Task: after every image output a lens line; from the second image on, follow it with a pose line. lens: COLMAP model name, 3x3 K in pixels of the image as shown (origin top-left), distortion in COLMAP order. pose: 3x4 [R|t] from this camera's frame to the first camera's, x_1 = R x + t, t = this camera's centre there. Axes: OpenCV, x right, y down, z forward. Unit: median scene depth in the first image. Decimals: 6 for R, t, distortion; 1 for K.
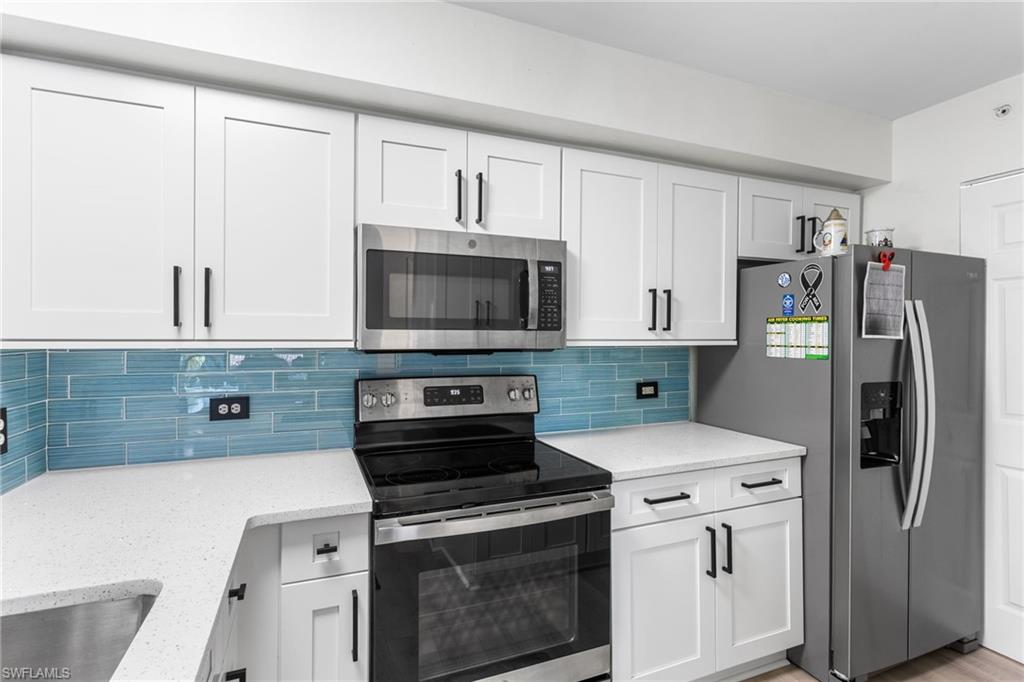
lens RADIAL K [[489.7, 0, 504.7], [0, 489.7, 335.5], [0, 0, 1]] dist [0.002825, 0.000116]
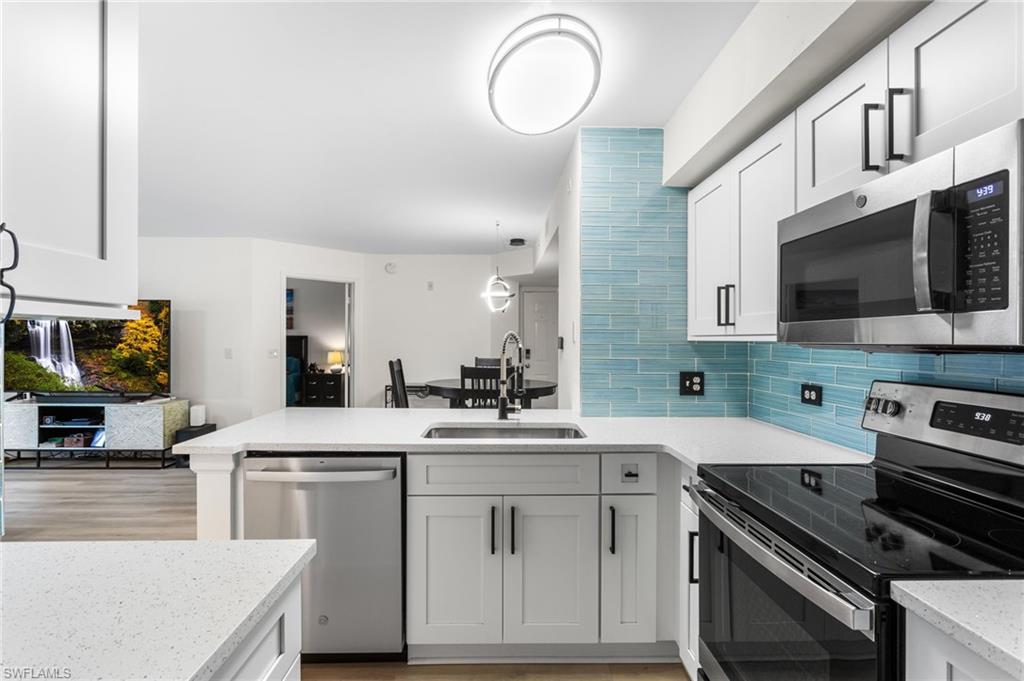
lens RADIAL K [[489.7, 0, 513.9], [0, 489.7, 339.1], [0, 0, 1]] dist [0.002825, 0.000116]
pose [[-0.347668, -0.006996, -0.937592, 0.692724], [-0.005828, 0.999969, -0.005300, 0.023755], [0.937600, 0.003622, -0.347698, 0.660187]]
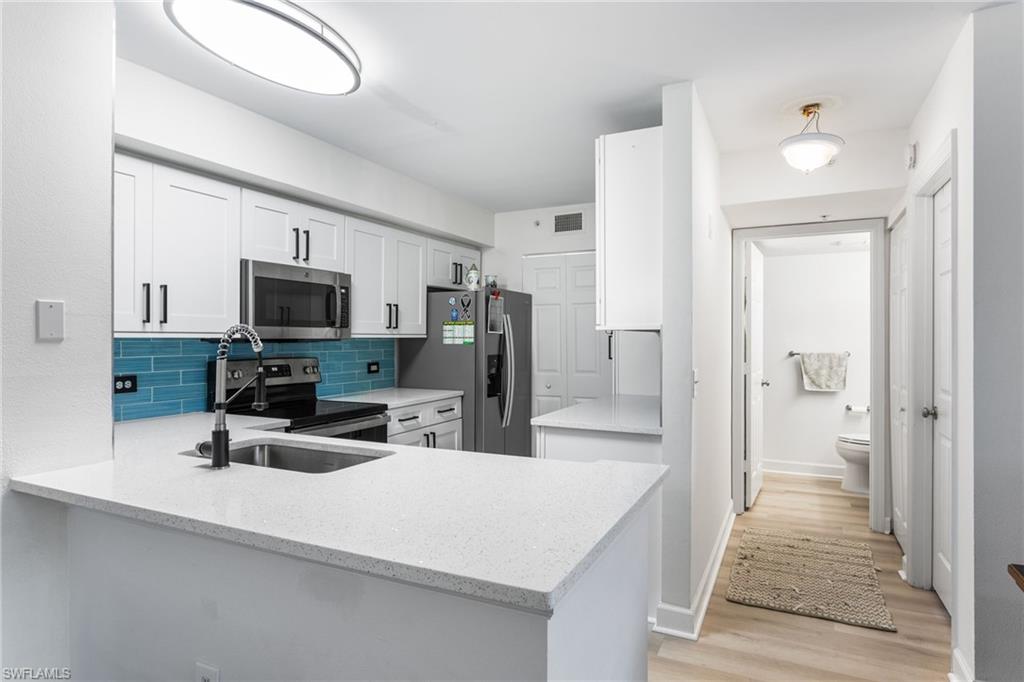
lens RADIAL K [[562.4, 0, 508.6], [0, 562.4, 337.2], [0, 0, 1]] dist [-0.001047, 0.000149]
pose [[0.747246, -0.003425, 0.664539, -0.705665], [0.002682, 0.999994, 0.002138, 0.017450], [-0.664542, 0.000184, 0.747251, -0.745609]]
